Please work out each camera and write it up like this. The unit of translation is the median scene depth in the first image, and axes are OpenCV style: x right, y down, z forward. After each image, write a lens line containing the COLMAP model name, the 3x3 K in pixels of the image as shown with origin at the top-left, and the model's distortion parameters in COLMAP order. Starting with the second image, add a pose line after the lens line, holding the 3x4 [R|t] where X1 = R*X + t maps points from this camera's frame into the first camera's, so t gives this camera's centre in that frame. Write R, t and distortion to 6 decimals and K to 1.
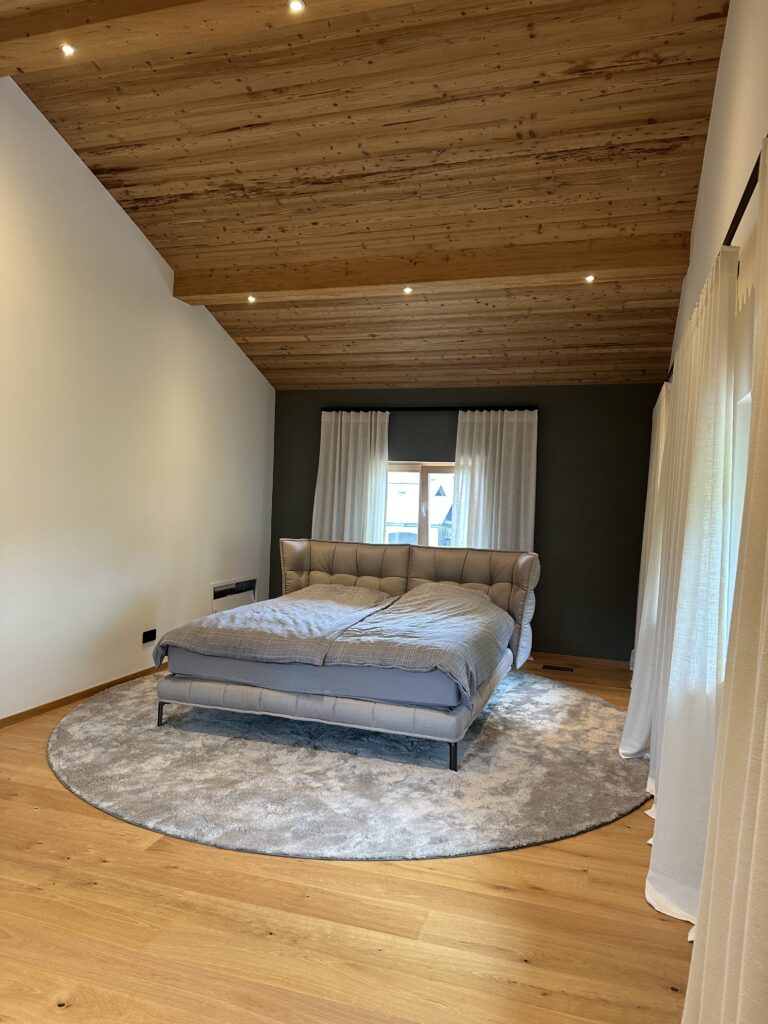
lens RADIAL K [[716.1, 0, 384.5], [0, 716.1, 502.2], [0, 0, 1]] dist [0.044138, -0.046779]
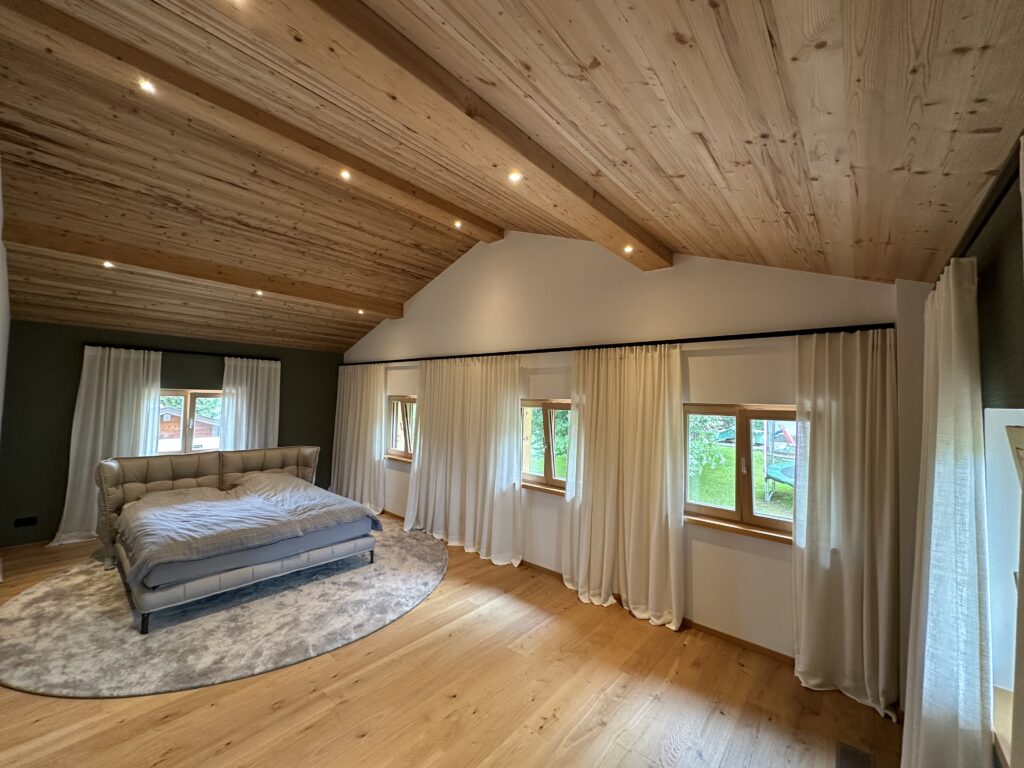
lens RADIAL K [[410.6, 0, 508.6], [0, 410.6, 378.5], [0, 0, 1]] dist [0.003091, -0.000051]
pose [[0.396999, 0.015944, 0.917681, -0.734471], [-0.016992, 0.999805, -0.010020, -0.133033], [-0.917662, -0.011616, 0.397192, 0.158026]]
